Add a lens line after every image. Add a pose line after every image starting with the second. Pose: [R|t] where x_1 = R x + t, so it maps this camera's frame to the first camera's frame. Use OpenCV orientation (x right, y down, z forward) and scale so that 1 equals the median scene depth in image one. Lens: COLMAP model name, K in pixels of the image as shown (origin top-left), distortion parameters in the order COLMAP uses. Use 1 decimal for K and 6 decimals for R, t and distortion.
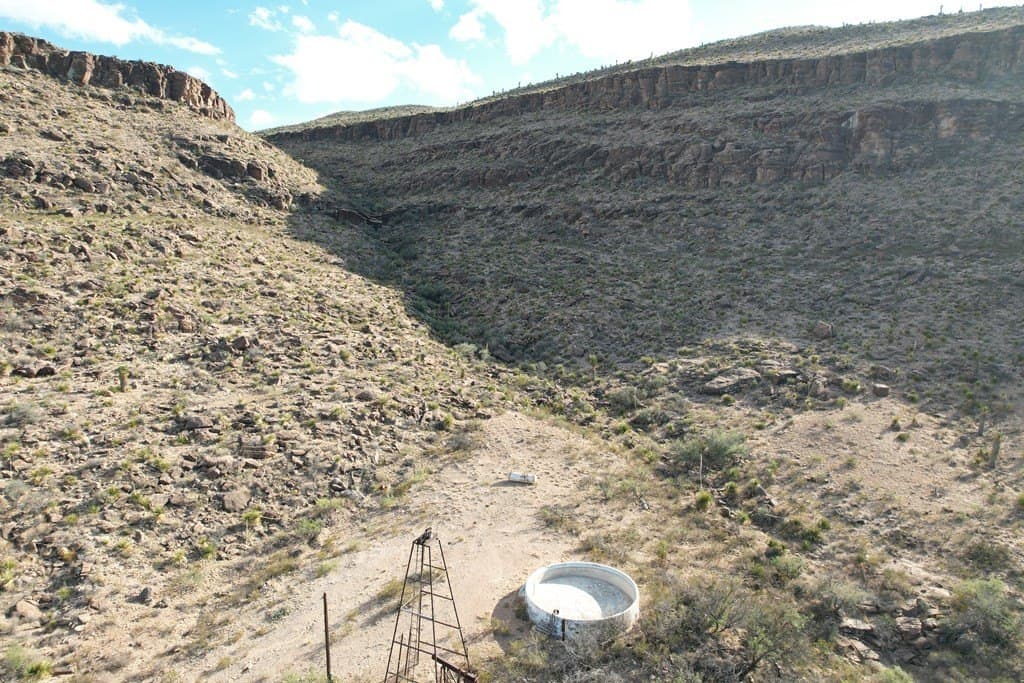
lens RADIAL K [[652.8, 0, 512.0], [0, 652.8, 341.5], [0, 0, 1]] dist [-0.082696, 0.073910]
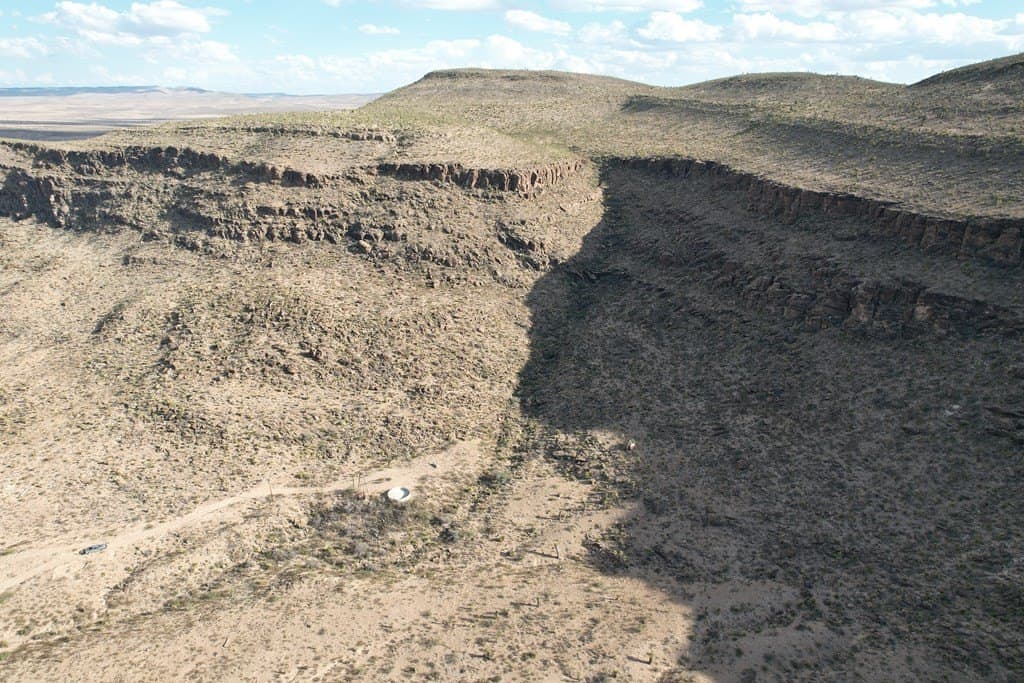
lens RADIAL K [[652.8, 0, 512.0], [0, 652.8, 341.5], [0, 0, 1]] dist [-0.082696, 0.073910]
pose [[0.724064, 0.246344, -0.644240, 1.023946], [-0.090806, 0.959960, 0.265011, -0.601124], [0.683729, -0.133384, 0.717443, -0.520048]]
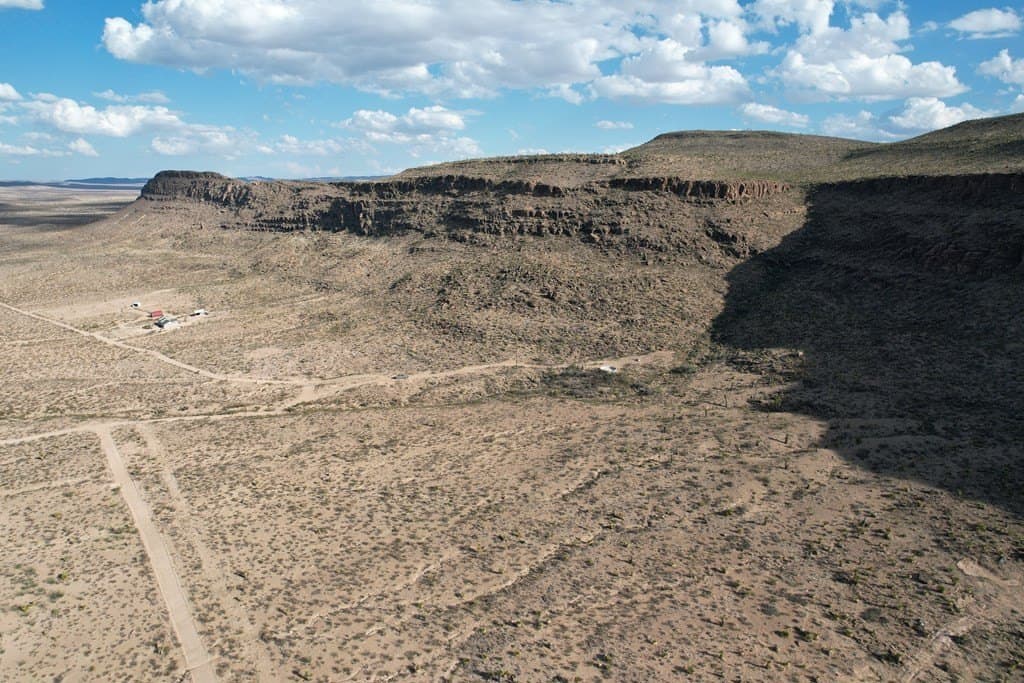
lens RADIAL K [[650.4, 0, 512.0], [0, 650.4, 341.5], [0, 0, 1]] dist [-0.040640, 0.000061]
pose [[0.458769, 0.206940, -0.864122, 1.497935], [-0.115271, 0.978145, 0.173048, -0.262683], [0.881047, 0.020219, 0.472597, -0.855562]]
